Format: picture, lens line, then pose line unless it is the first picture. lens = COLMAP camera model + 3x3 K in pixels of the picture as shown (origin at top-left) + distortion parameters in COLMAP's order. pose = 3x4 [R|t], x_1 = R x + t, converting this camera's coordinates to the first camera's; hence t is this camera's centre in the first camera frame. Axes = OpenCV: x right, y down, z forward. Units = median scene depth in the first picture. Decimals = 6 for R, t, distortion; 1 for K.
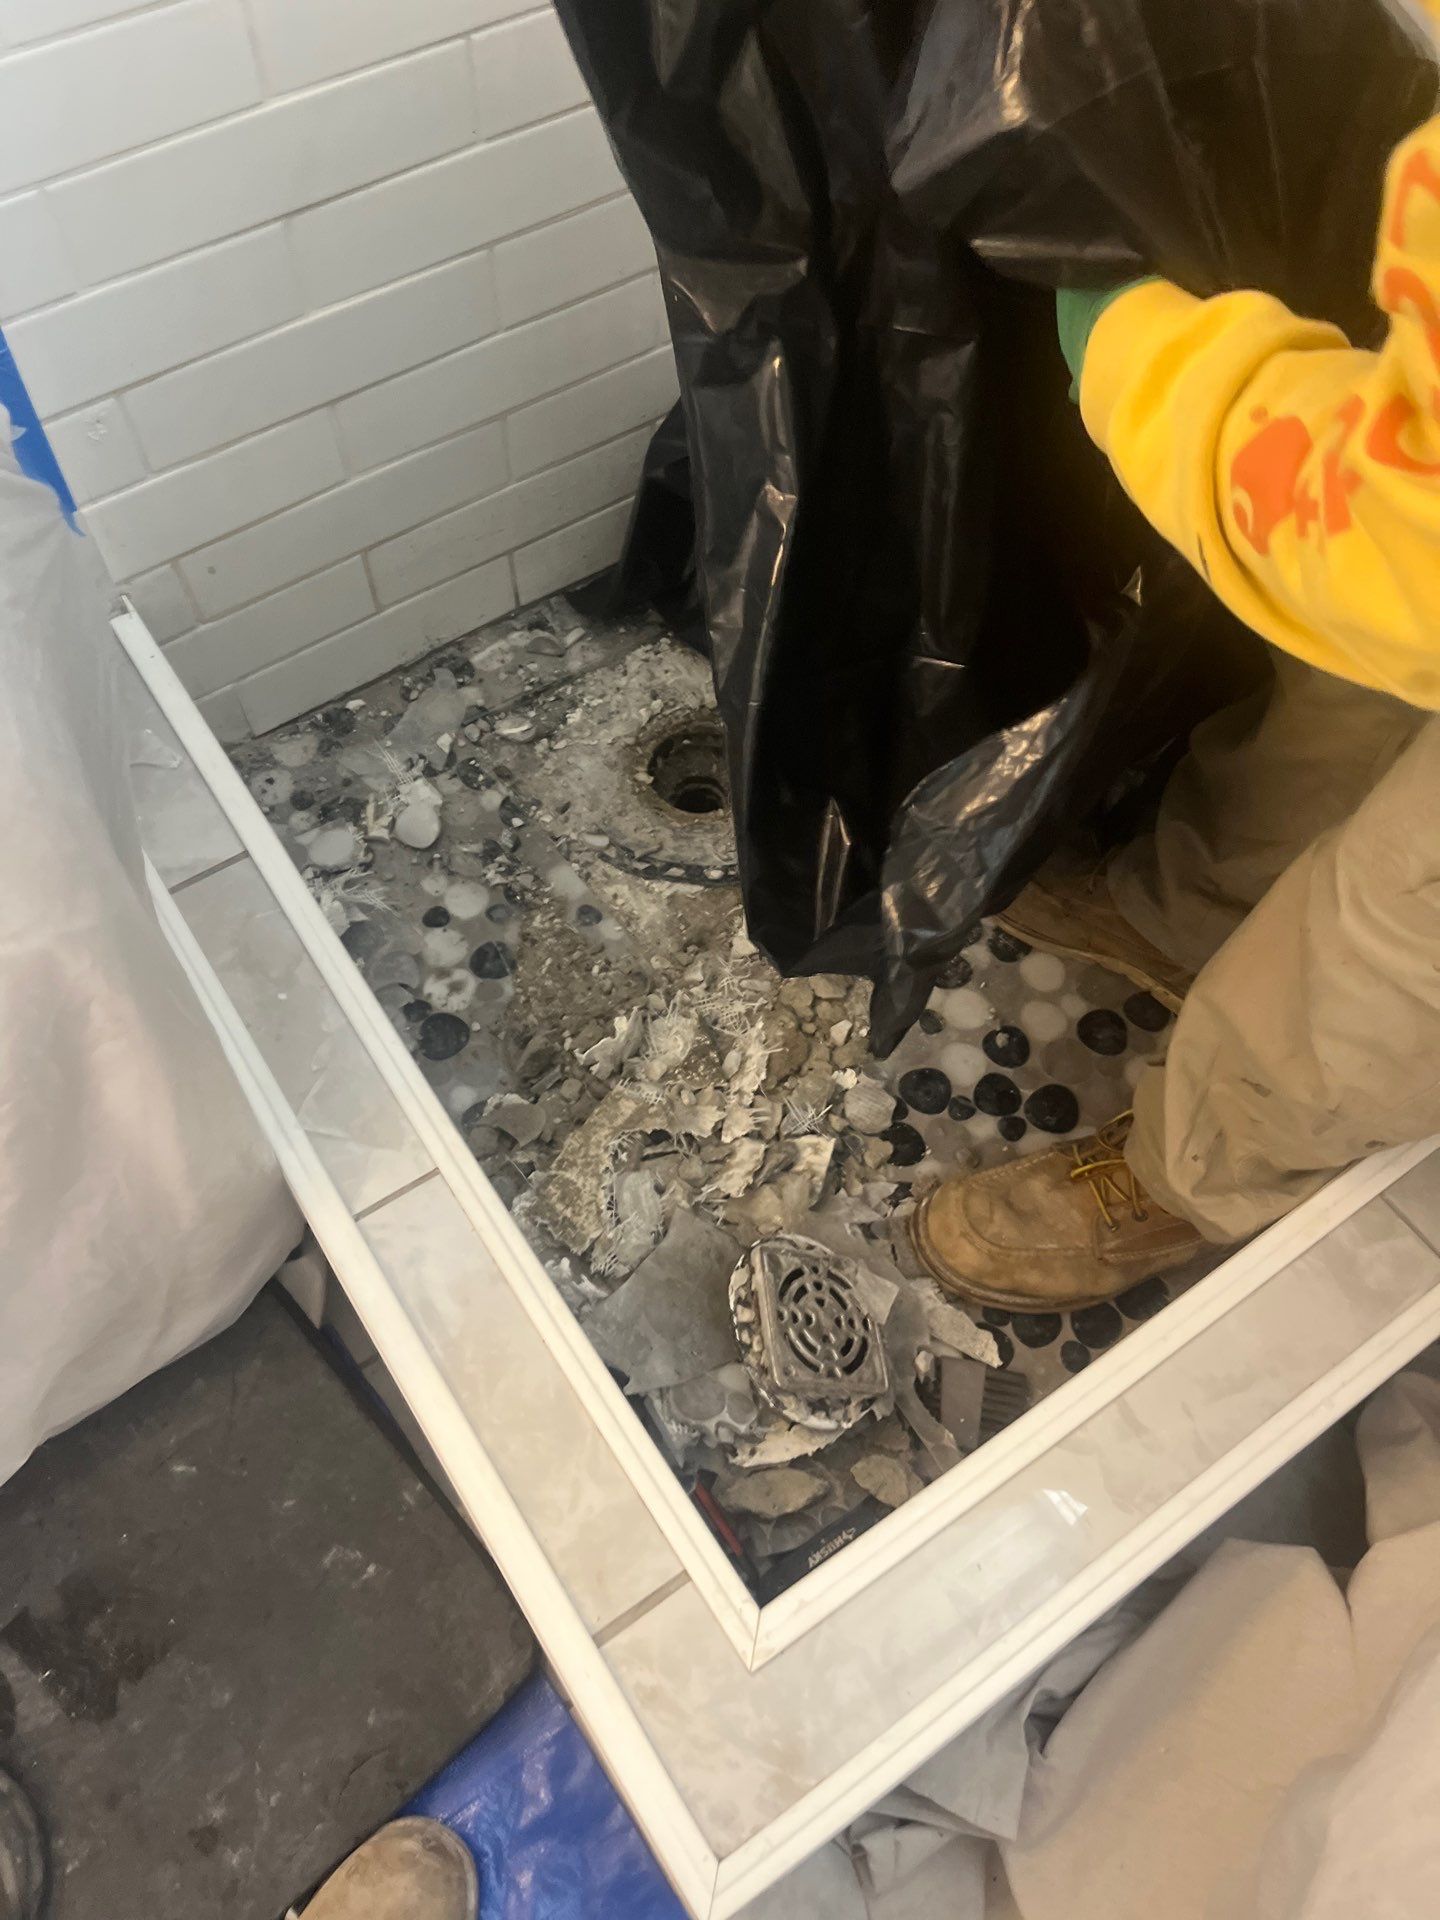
lens RADIAL K [[1461.6, 0, 713.8], [0, 1461.6, 950.8], [0, 0, 1]] dist [0.062692, -0.095317]
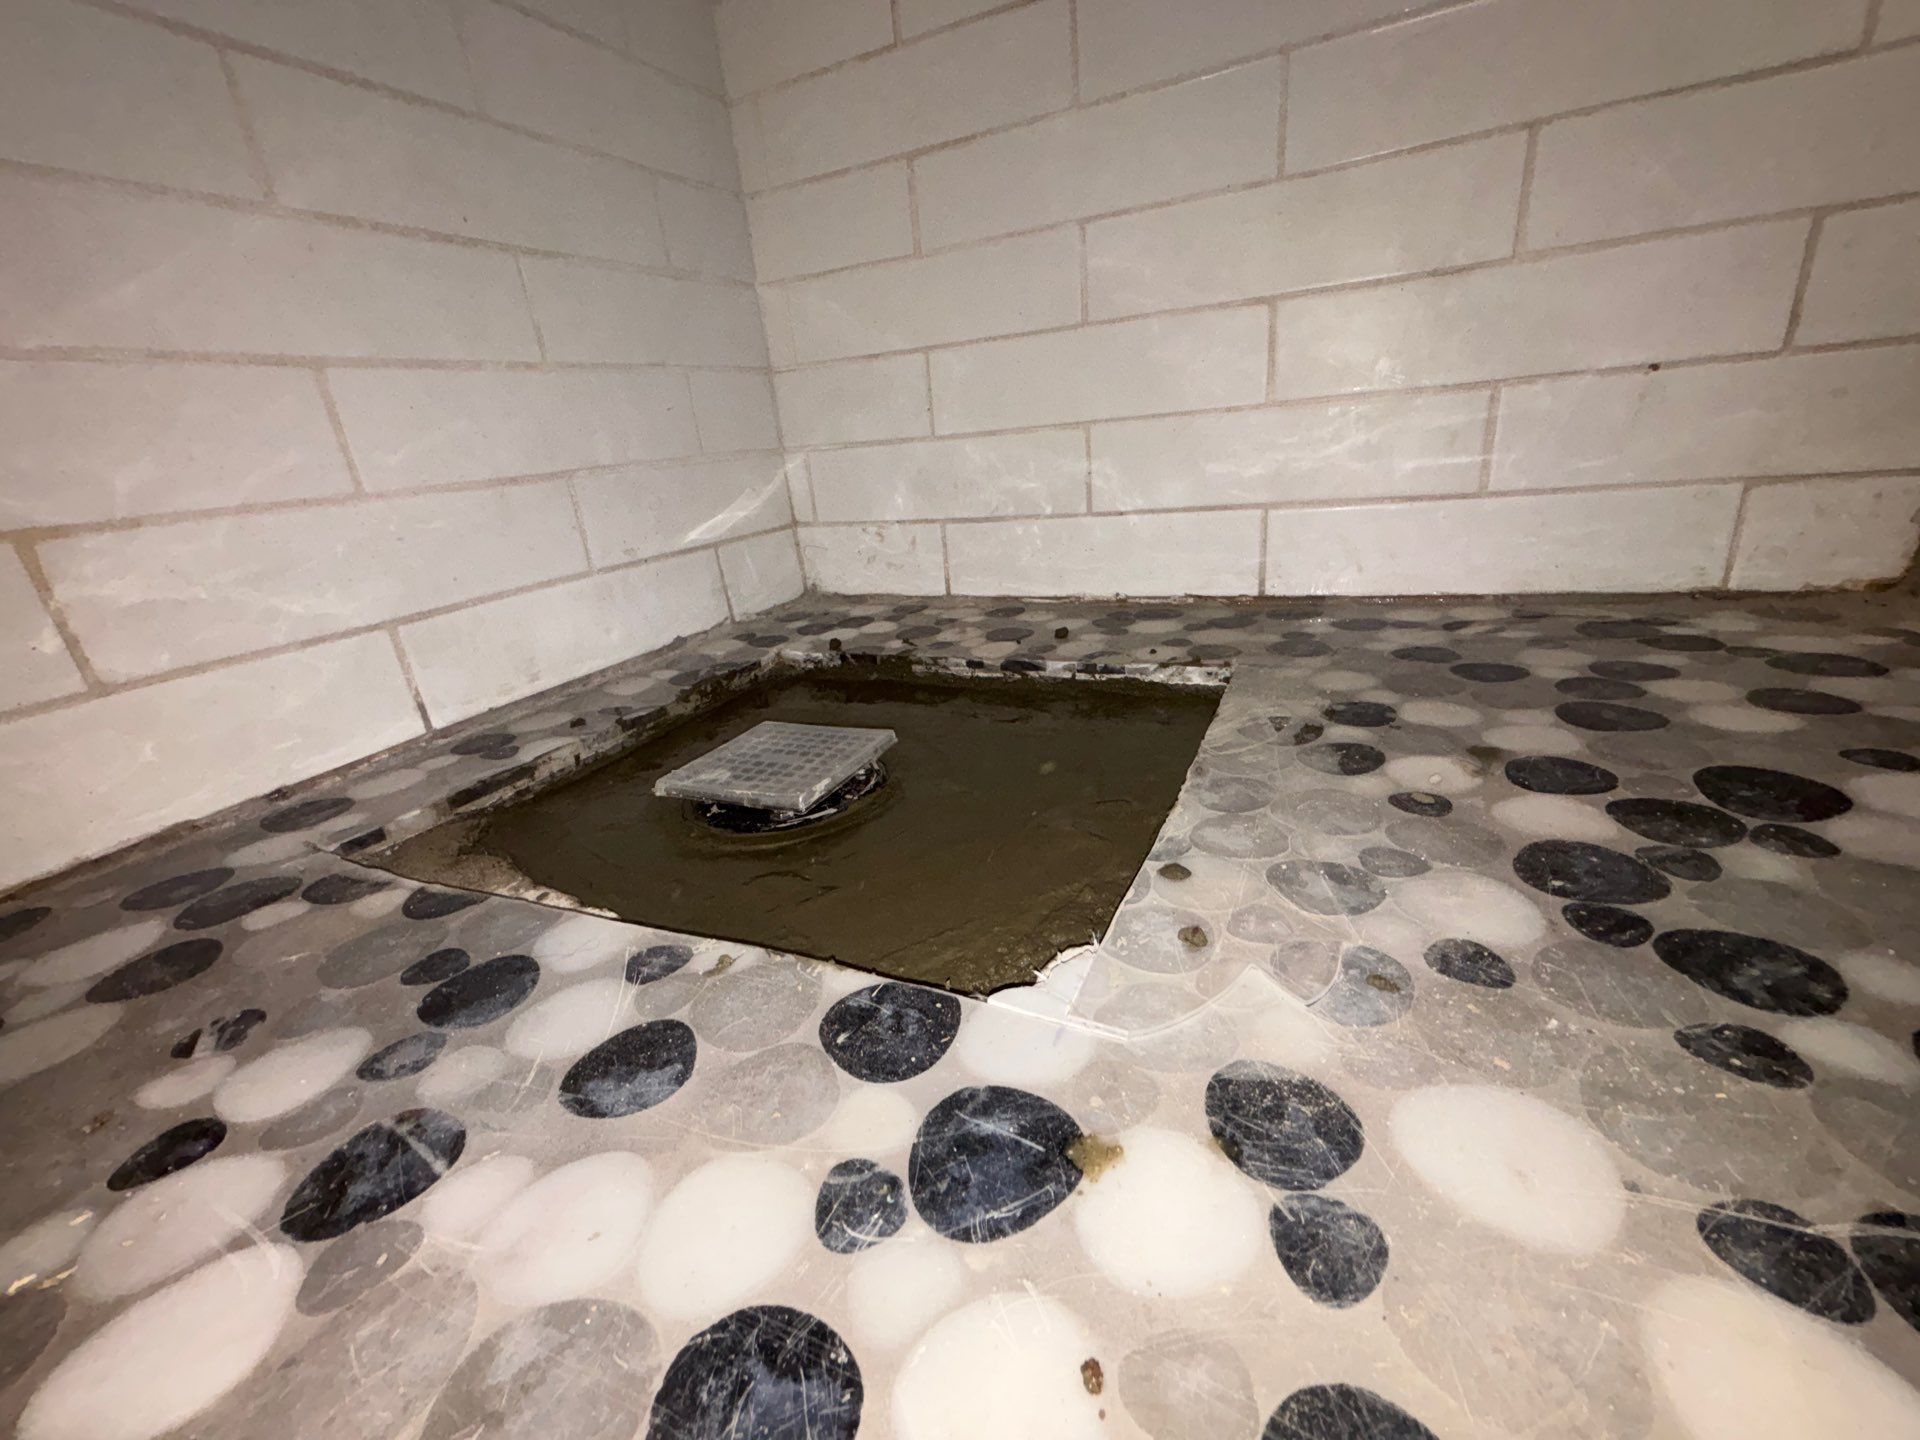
lens RADIAL K [[776.4, 0, 959.0], [0, 776.4, 722.7], [0, 0, 1]] dist [-0.000984, -0.000510]
pose [[0.852675, -0.280934, 0.440478, -0.094500], [0.501196, 0.677853, -0.537883, 0.093766], [-0.147470, 0.679405, 0.718791, 0.816682]]
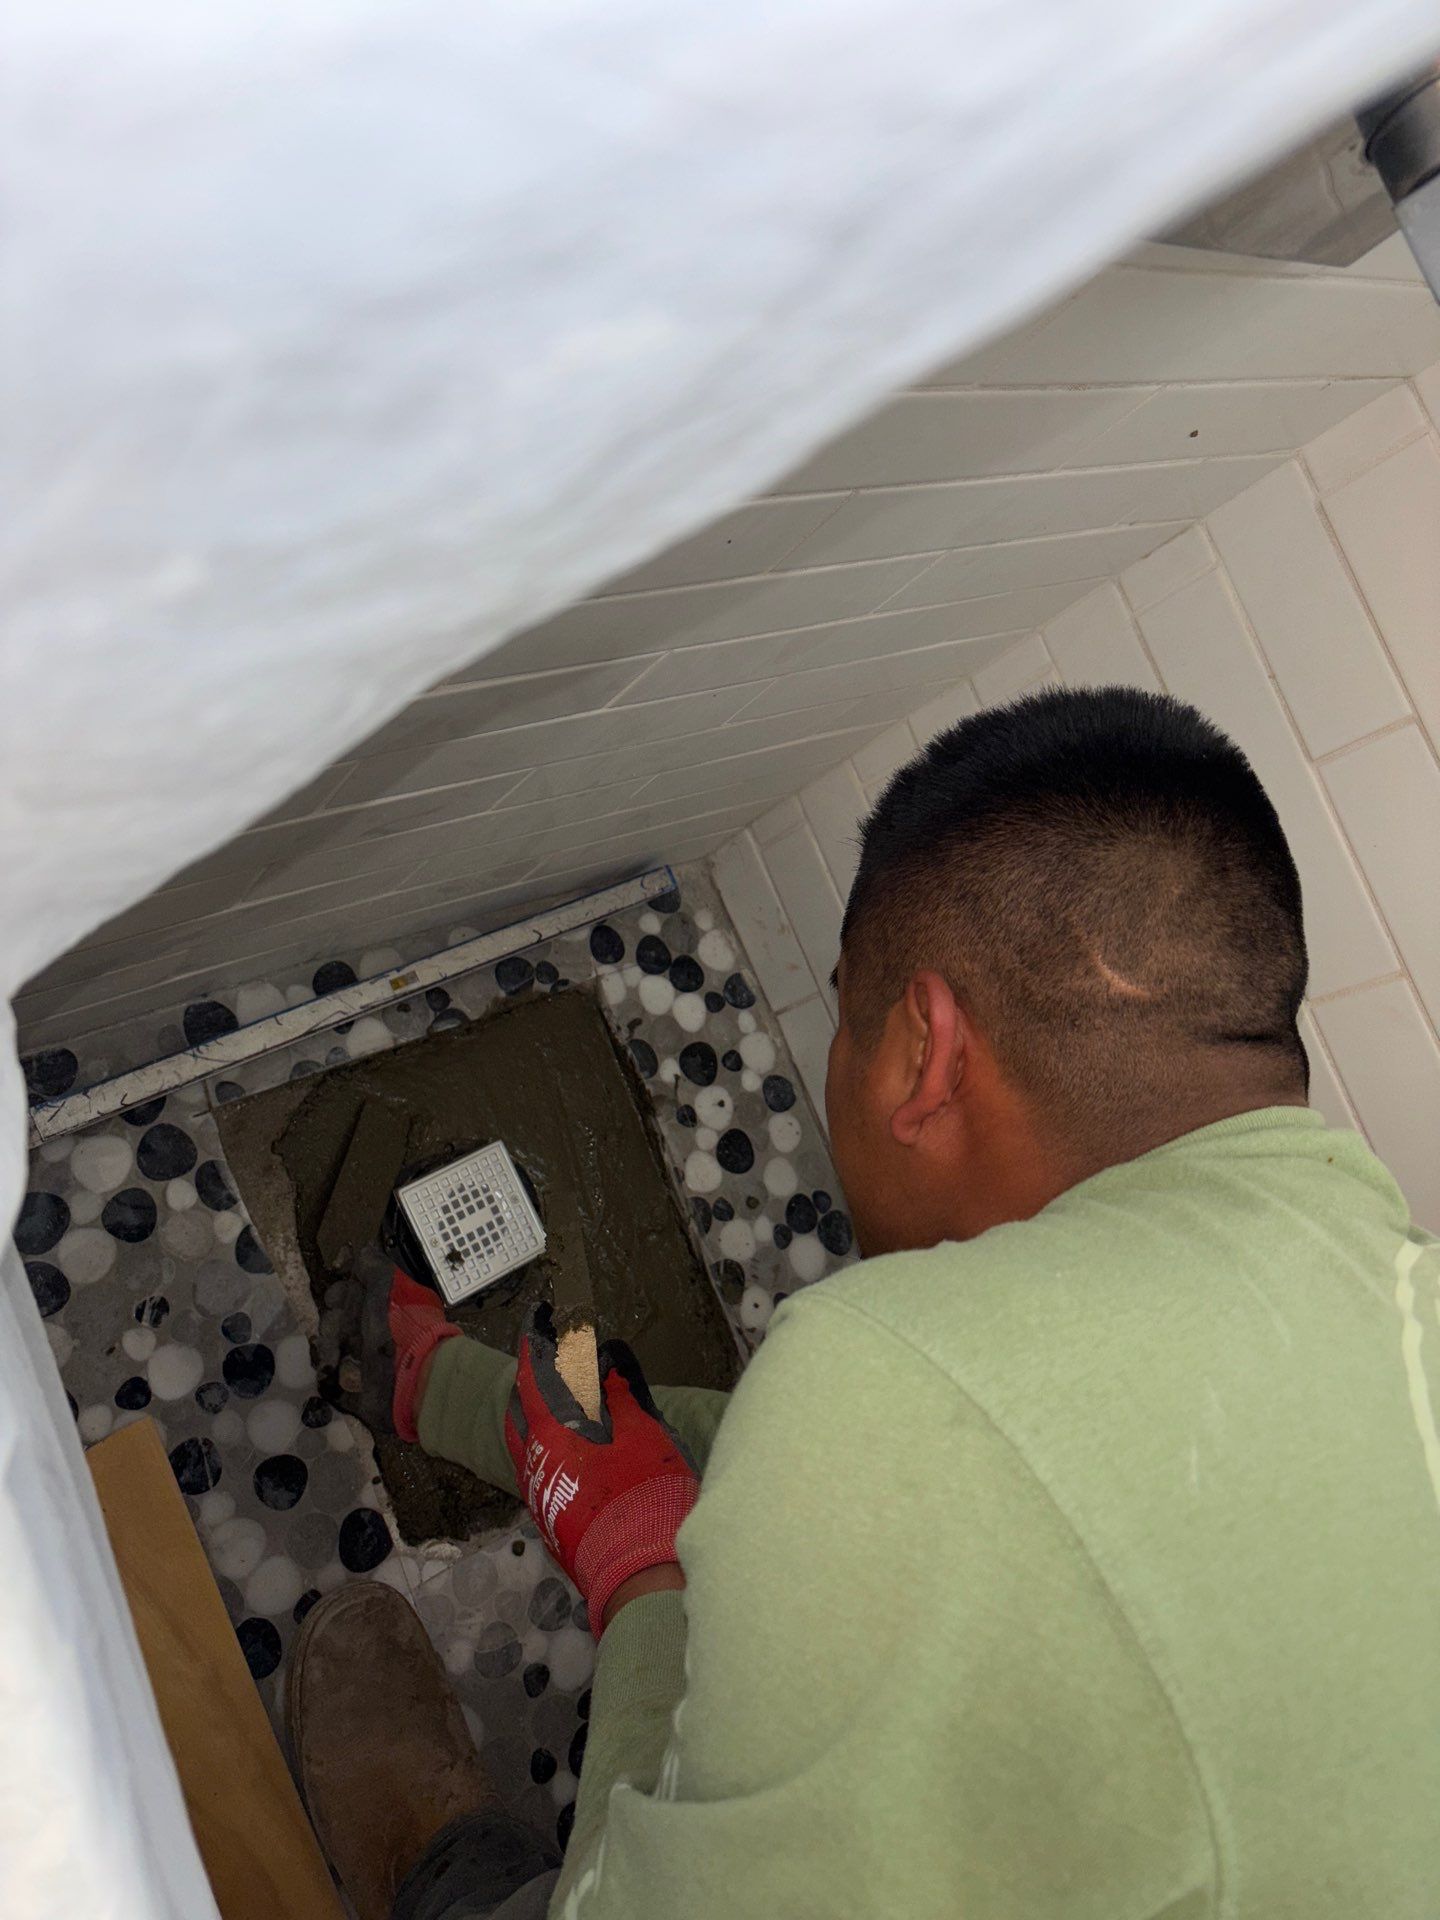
lens RADIAL K [[1485.1, 0, 757.0], [0, 1485.1, 959.2], [0, 0, 1]] dist [0.066528, -0.092098]
pose [[0.835164, 0.285982, 0.469803, -0.370846], [-0.337538, 0.940917, 0.027276, -0.397374], [-0.434245, -0.181356, 0.882350, 0.175548]]
